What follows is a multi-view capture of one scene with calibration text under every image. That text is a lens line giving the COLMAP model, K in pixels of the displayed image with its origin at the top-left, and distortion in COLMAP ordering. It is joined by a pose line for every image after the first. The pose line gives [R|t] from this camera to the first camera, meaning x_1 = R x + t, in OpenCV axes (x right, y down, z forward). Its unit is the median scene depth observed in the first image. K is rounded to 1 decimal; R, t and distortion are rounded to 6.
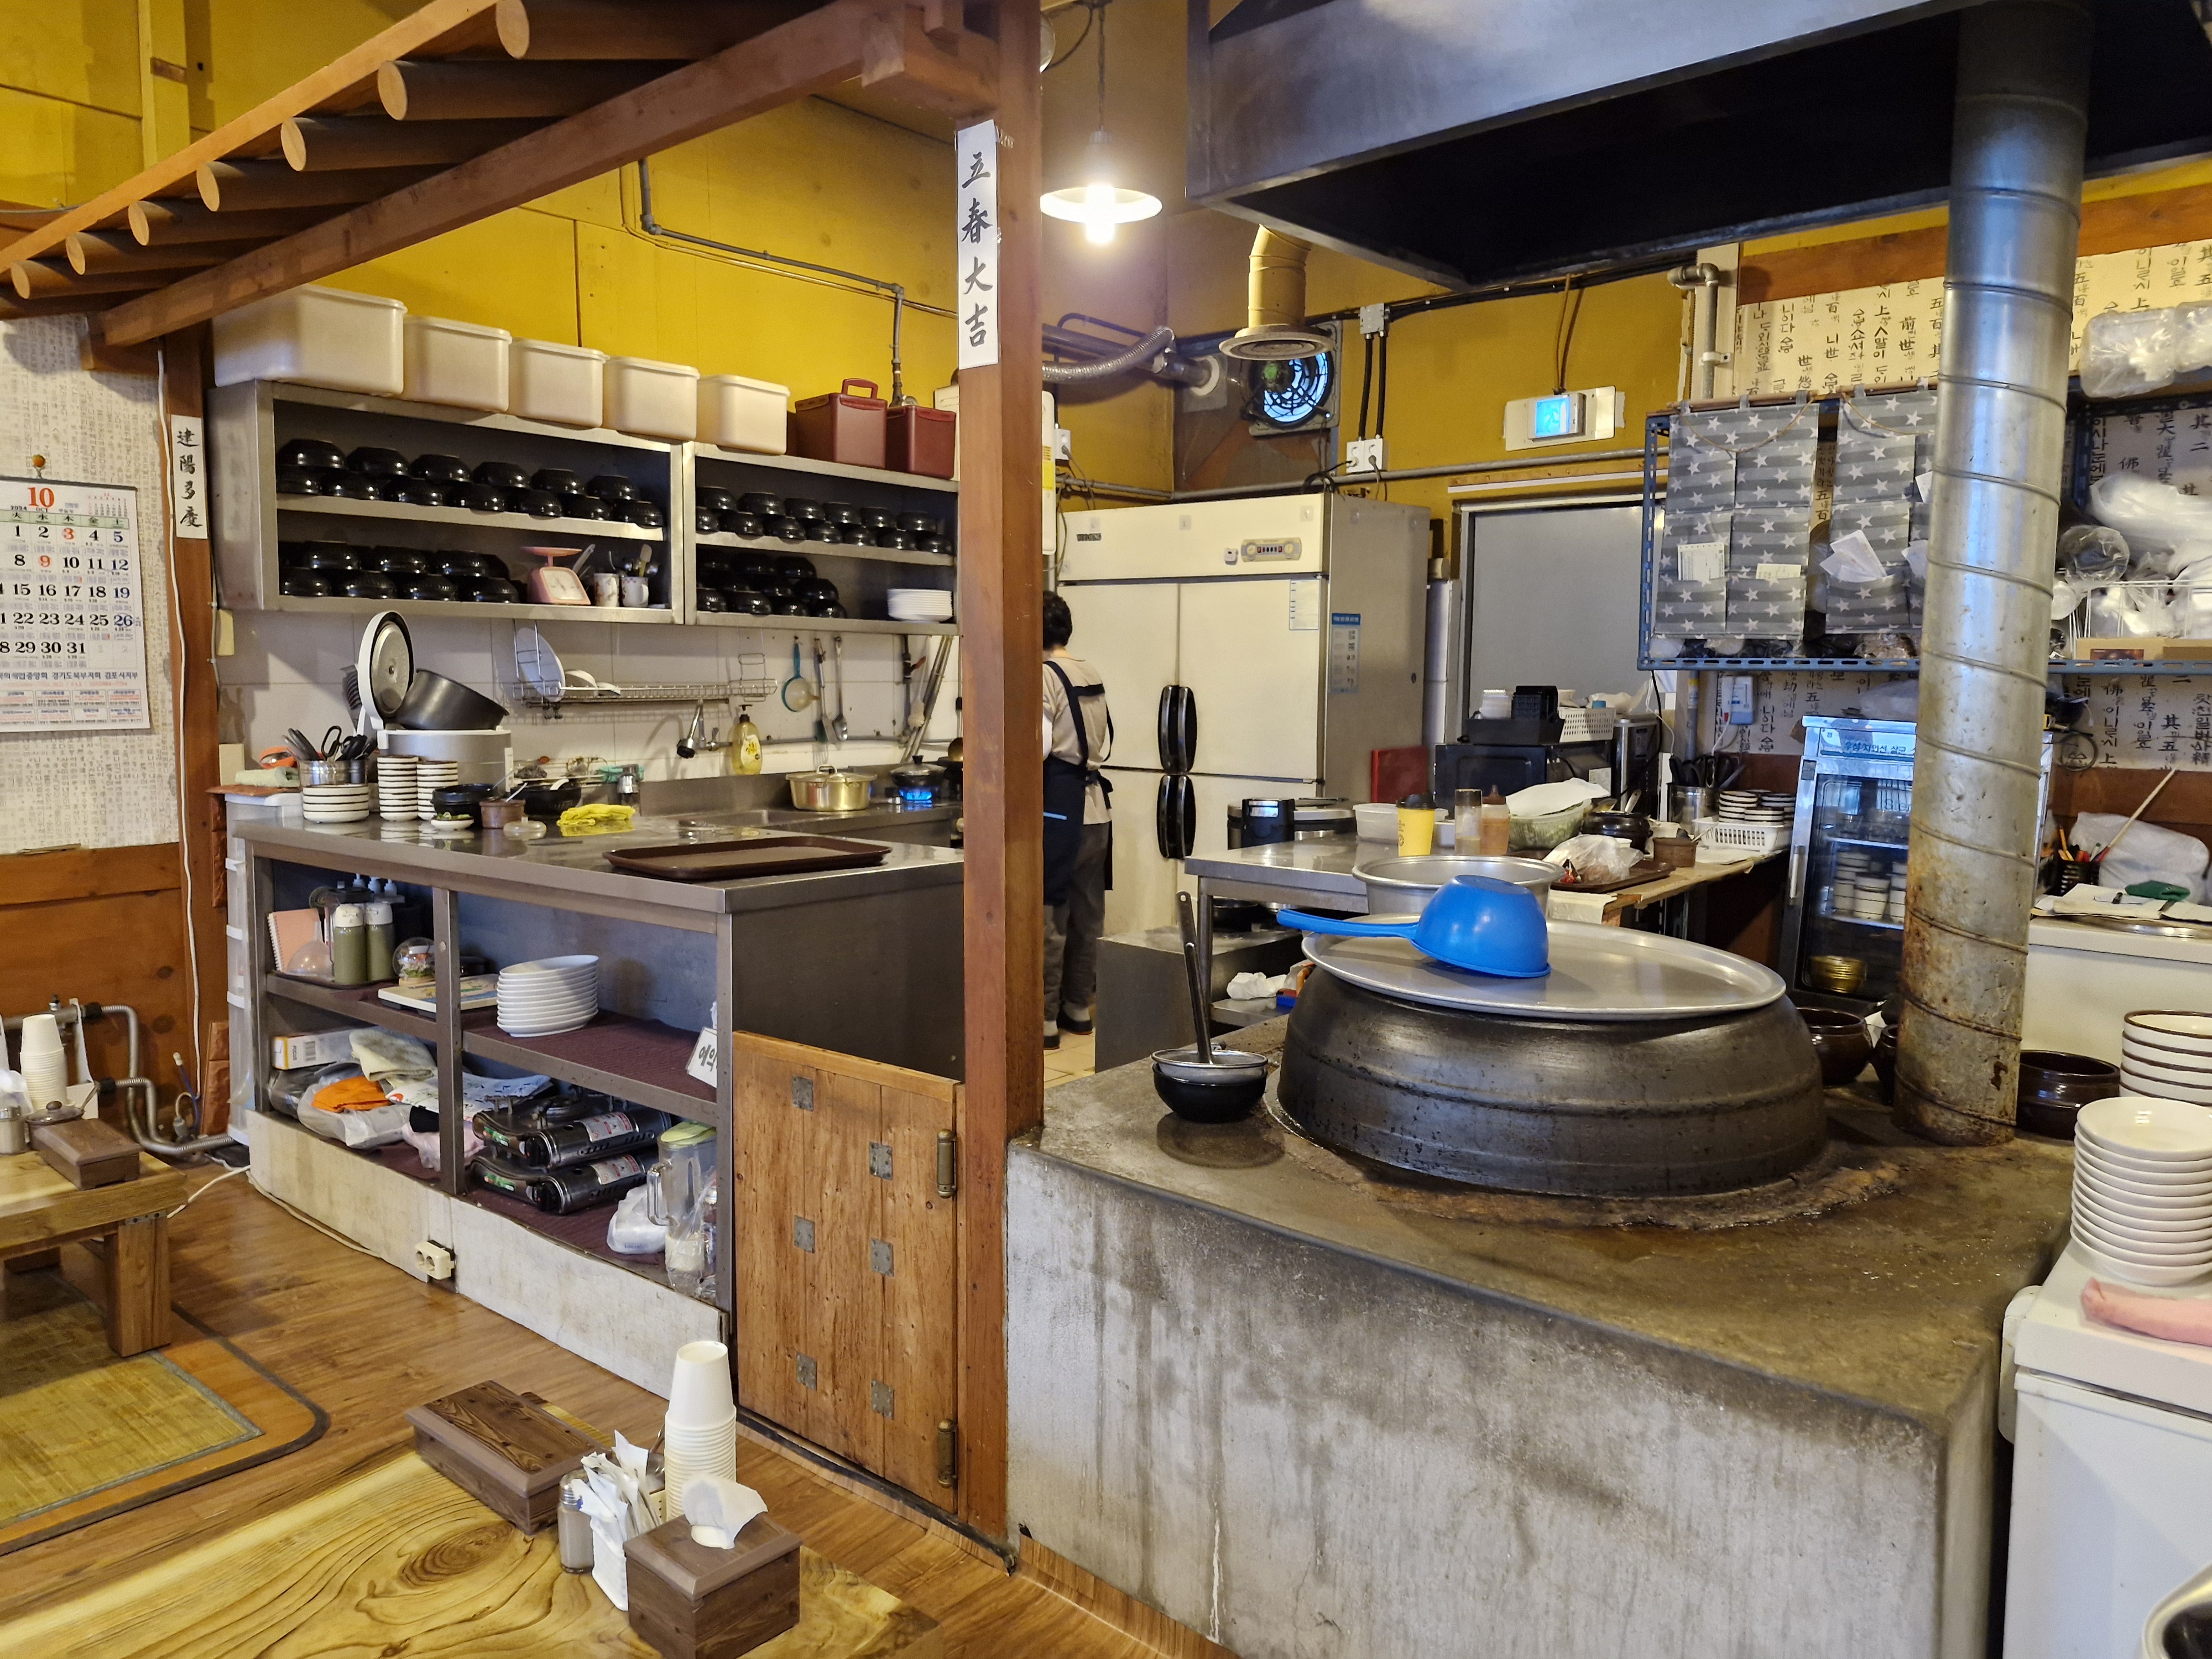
lens RADIAL K [[1523.2, 0, 1077.3], [0, 1523.2, 818.4], [0, 0, 1]] dist [0.087651, -0.100043]
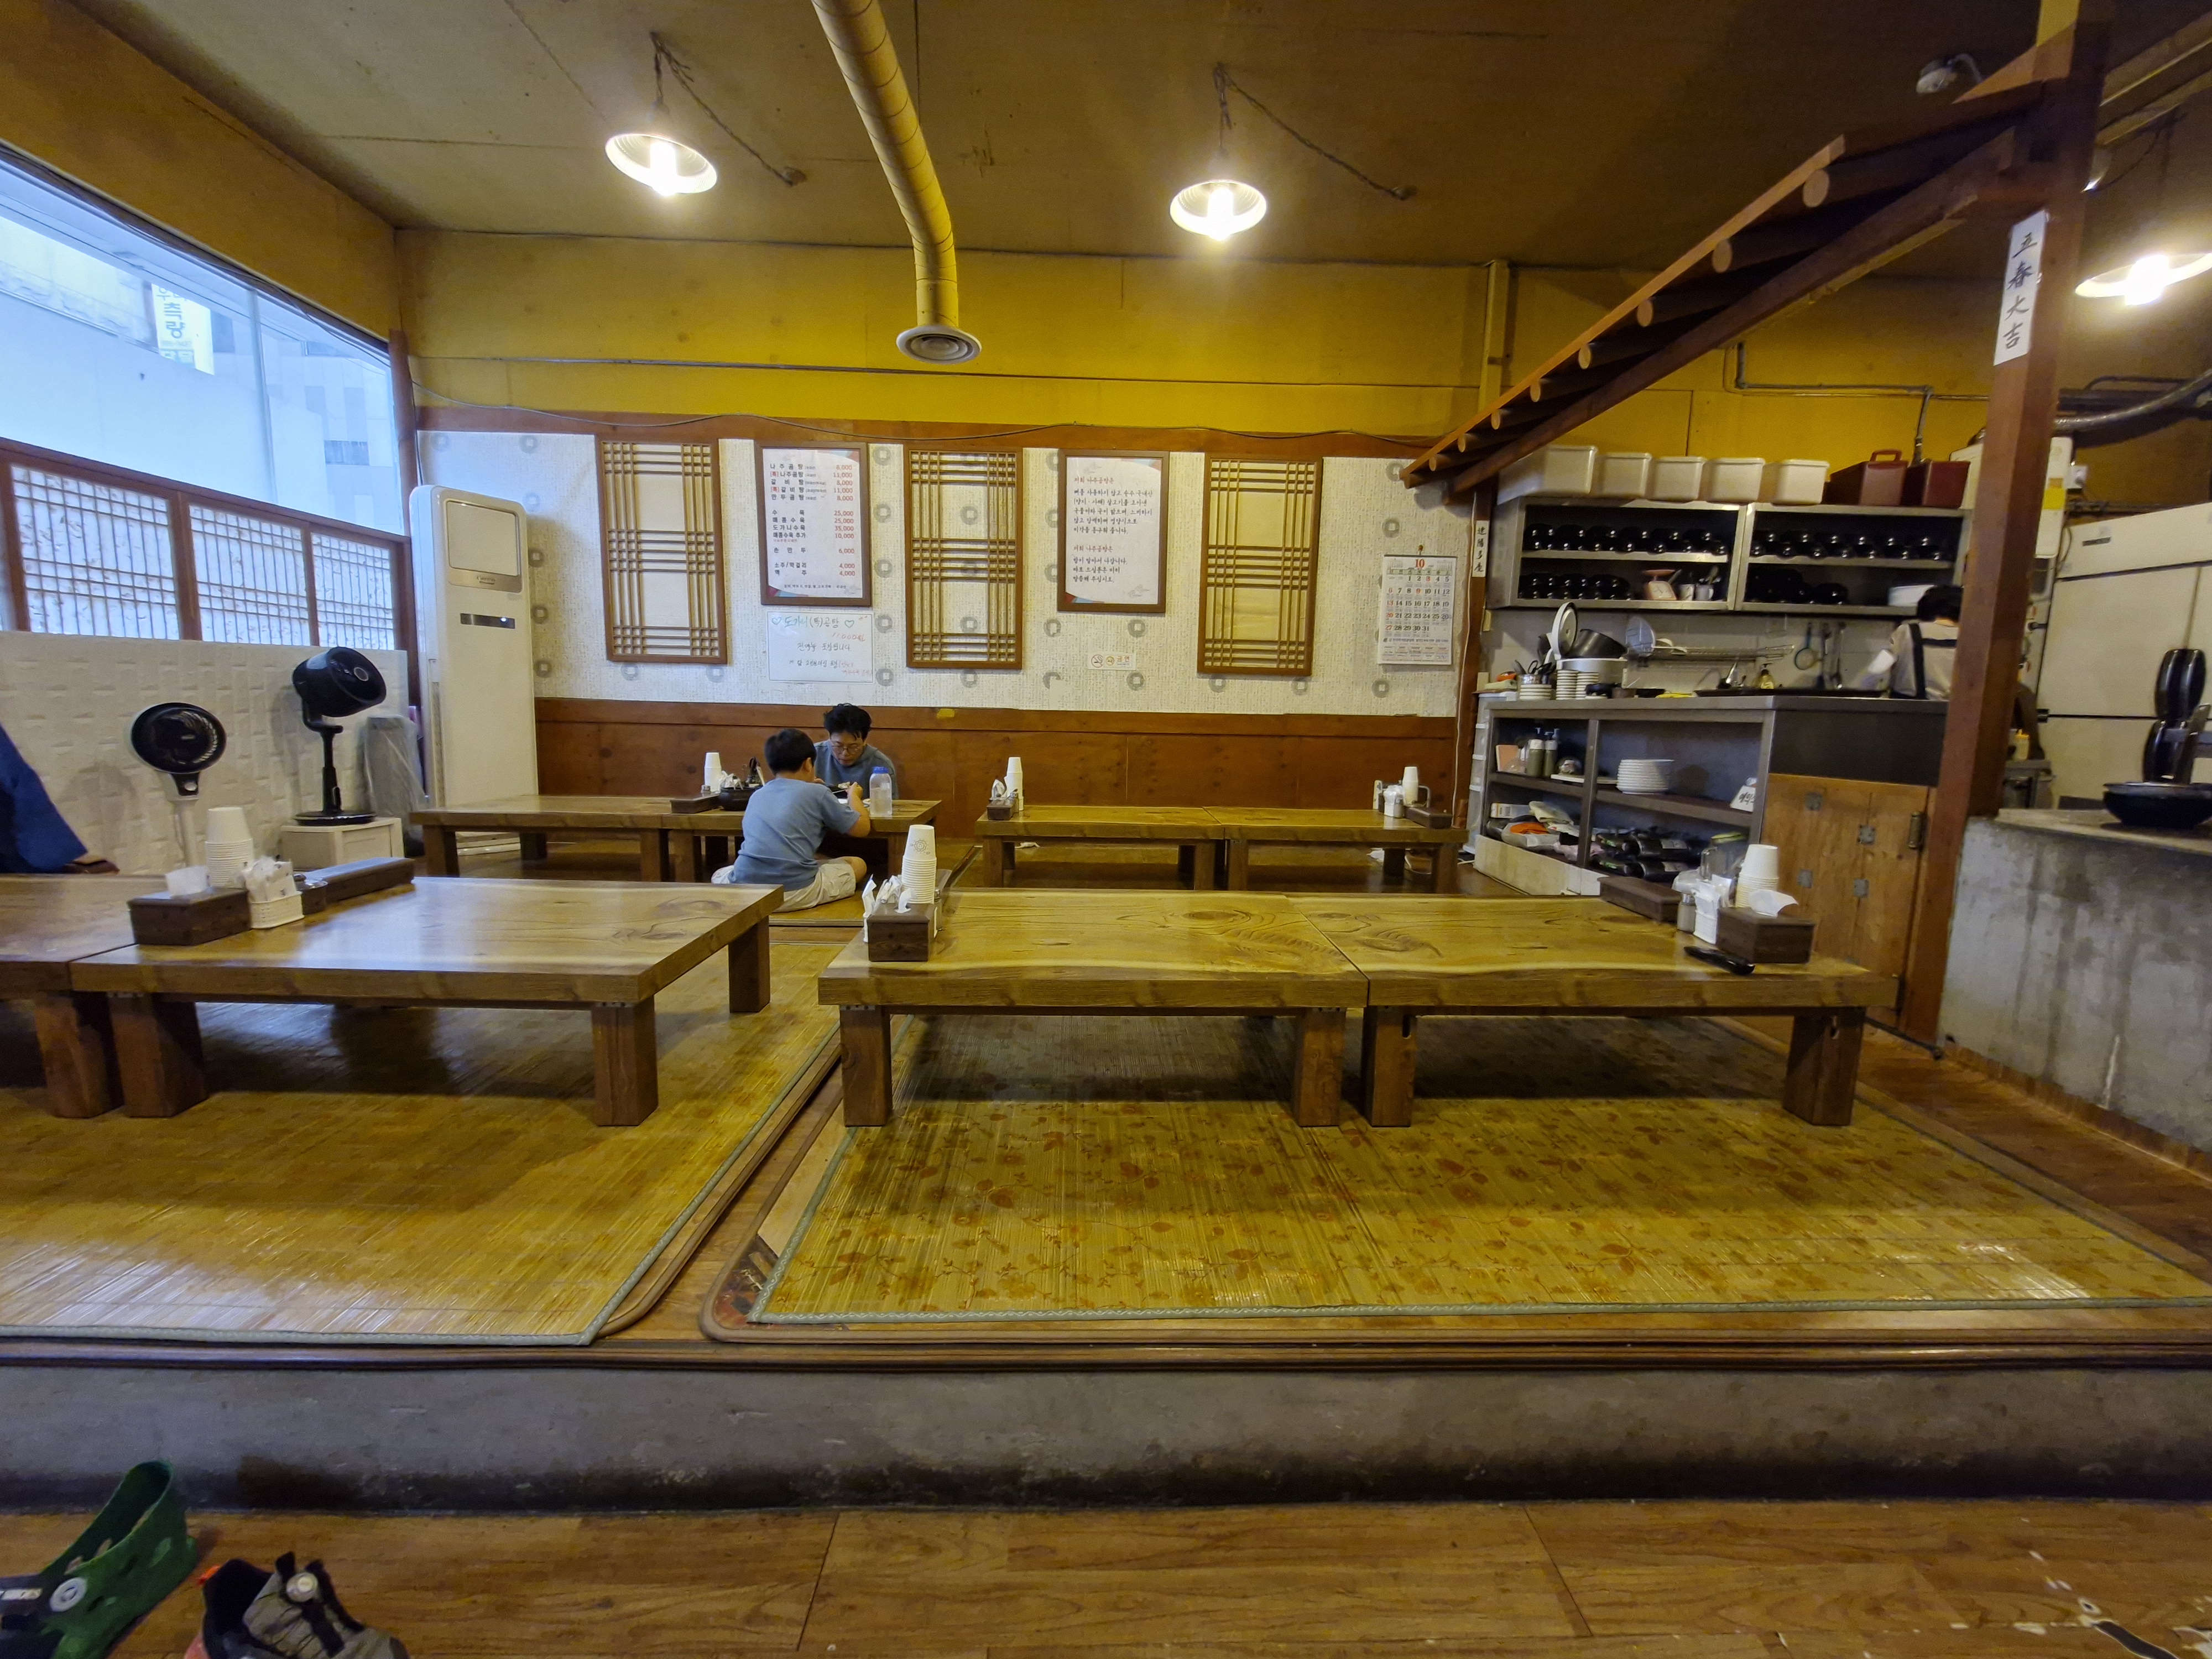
lens RADIAL K [[859.8, 0, 1111.9], [0, 859.8, 811.2], [0, 0, 1]] dist [0.000207, -0.000025]
pose [[0.670984, 0.100856, -0.734581, 0.010578], [-0.088331, 0.994524, 0.055862, 0.135627], [0.736192, 0.027403, 0.676218, -0.212997]]
